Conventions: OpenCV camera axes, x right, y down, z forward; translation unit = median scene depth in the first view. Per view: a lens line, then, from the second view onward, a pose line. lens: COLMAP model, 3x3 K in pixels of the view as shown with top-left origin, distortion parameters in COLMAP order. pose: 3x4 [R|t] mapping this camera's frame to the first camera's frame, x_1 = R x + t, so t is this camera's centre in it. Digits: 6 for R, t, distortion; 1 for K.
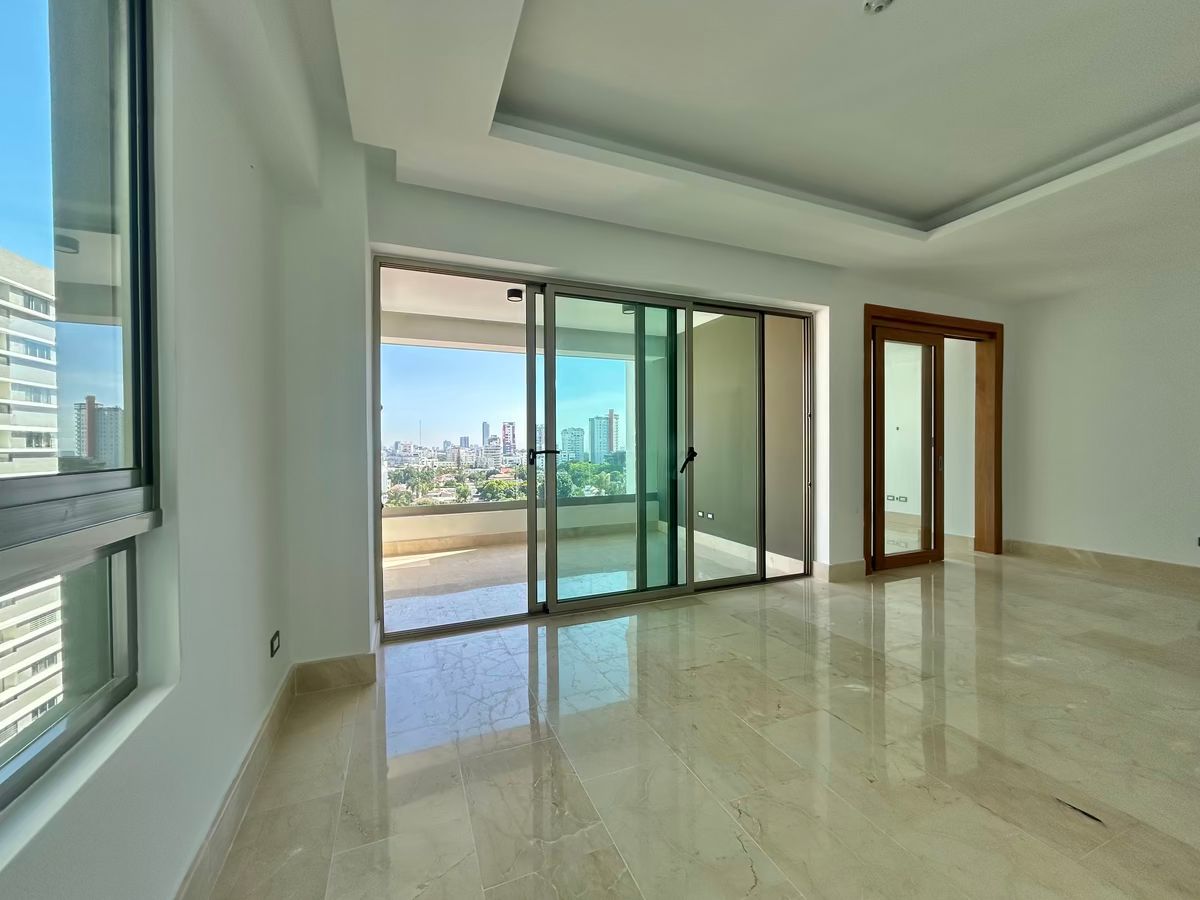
lens RADIAL K [[478.9, 0, 602.0], [0, 478.9, 454.8], [0, 0, 1]] dist [0.000142, -0.000059]
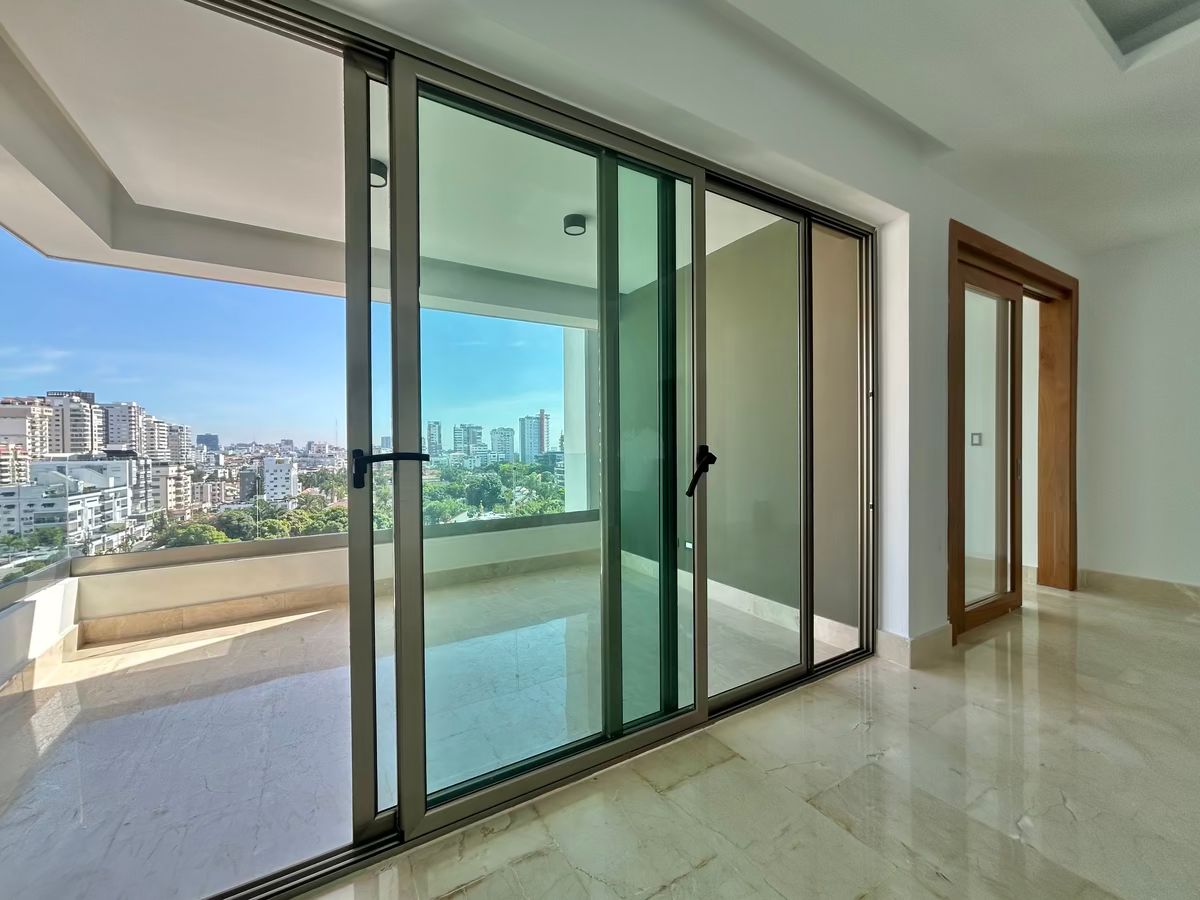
lens RADIAL K [[478.9, 0, 602.0], [0, 478.9, 454.8], [0, 0, 1]] dist [0.000142, -0.000059]
pose [[0.989674, -0.003273, 0.143298, 0.001529], [0.003370, 0.999994, -0.000439, -0.005450], [-0.143295, 0.000917, 0.989680, 0.446320]]
